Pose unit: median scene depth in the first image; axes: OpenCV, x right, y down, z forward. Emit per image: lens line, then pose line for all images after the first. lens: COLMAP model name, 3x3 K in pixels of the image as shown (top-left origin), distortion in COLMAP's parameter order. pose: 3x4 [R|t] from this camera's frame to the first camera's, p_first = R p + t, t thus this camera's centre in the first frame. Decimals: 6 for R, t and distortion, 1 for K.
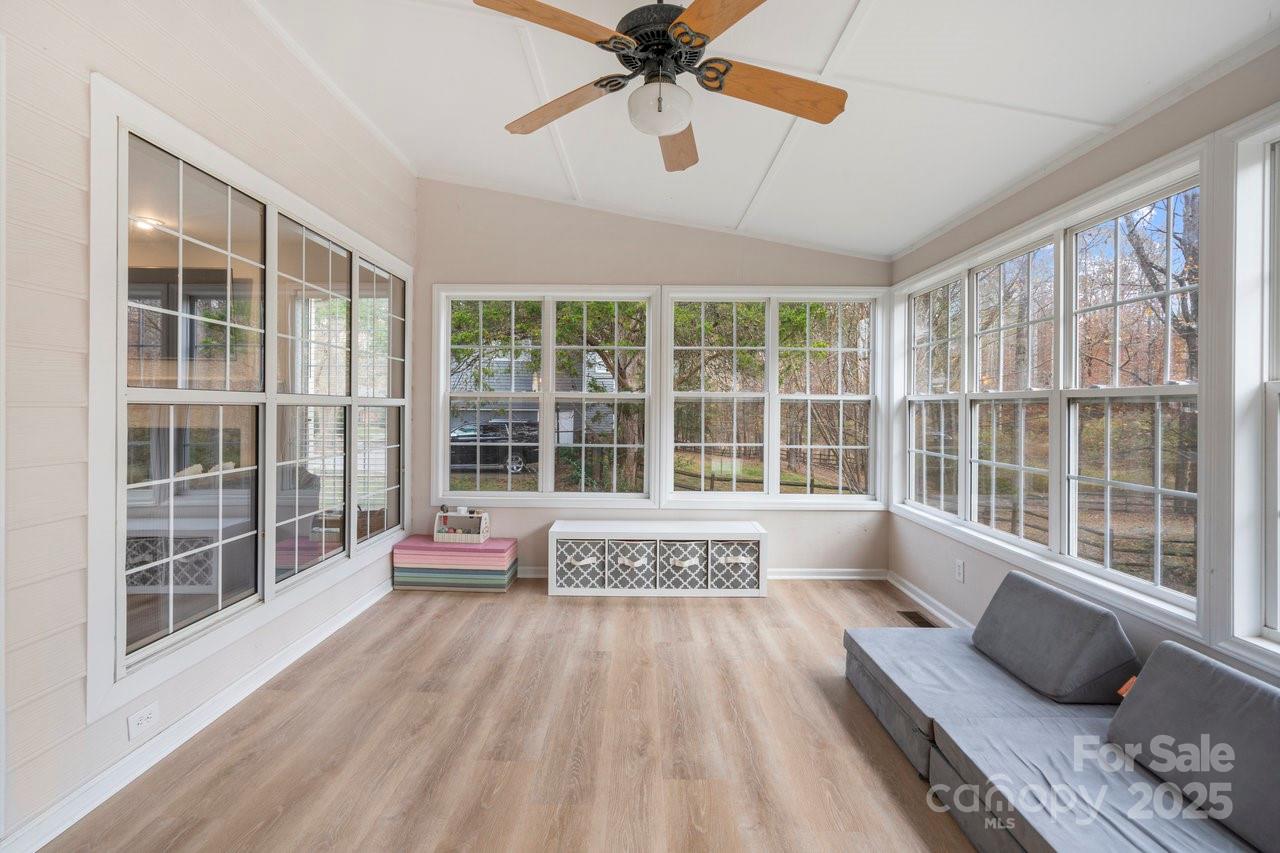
lens RADIAL K [[601.0, 0, 631.8], [0, 601.0, 409.9], [0, 0, 1]] dist [-0.001428, 0.000362]
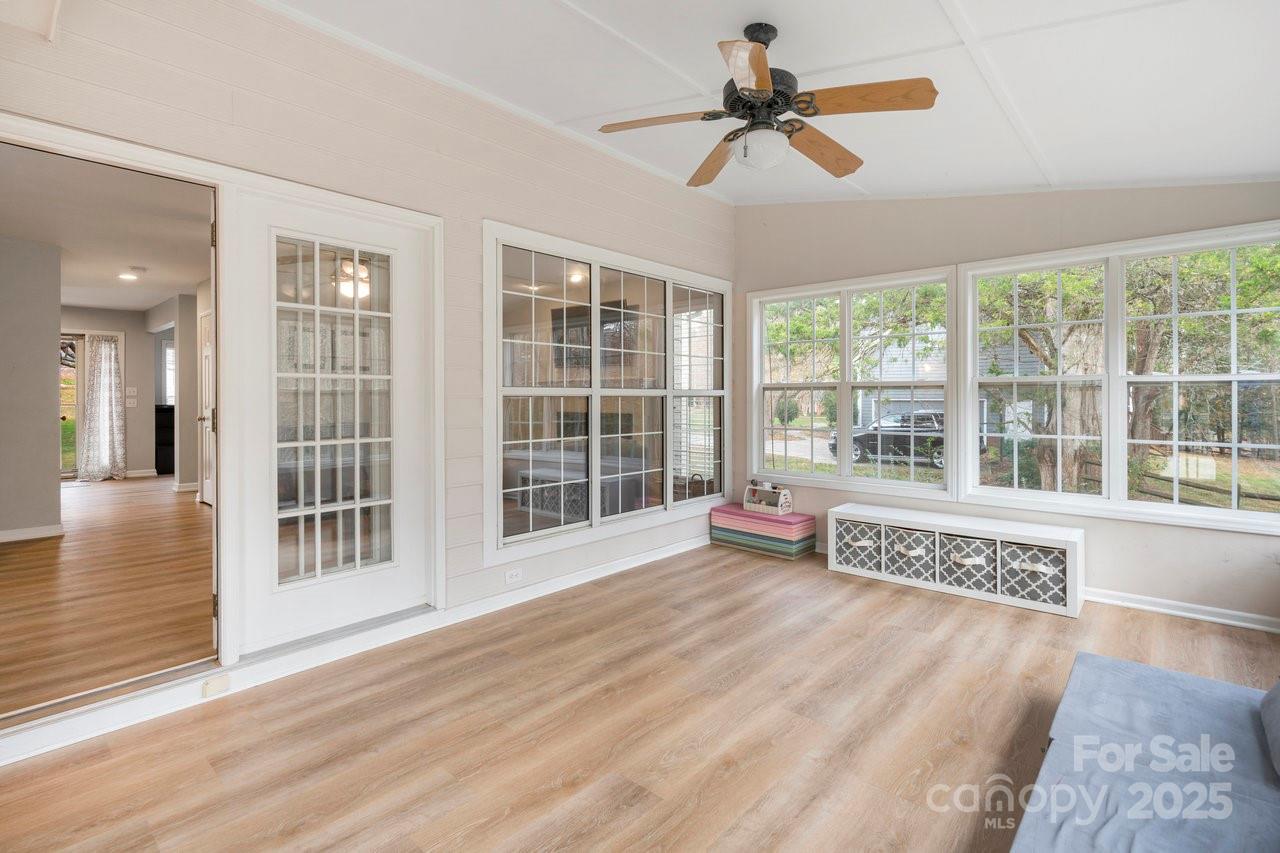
lens RADIAL K [[607.1, 0, 636.5], [0, 607.1, 398.6], [0, 0, 1]] dist [0.000082, 0.000429]
pose [[0.745079, -0.009393, -0.666910, 0.335352], [0.007347, 0.999956, -0.005876, 0.005090], [0.666936, -0.000522, 0.745115, -0.042776]]
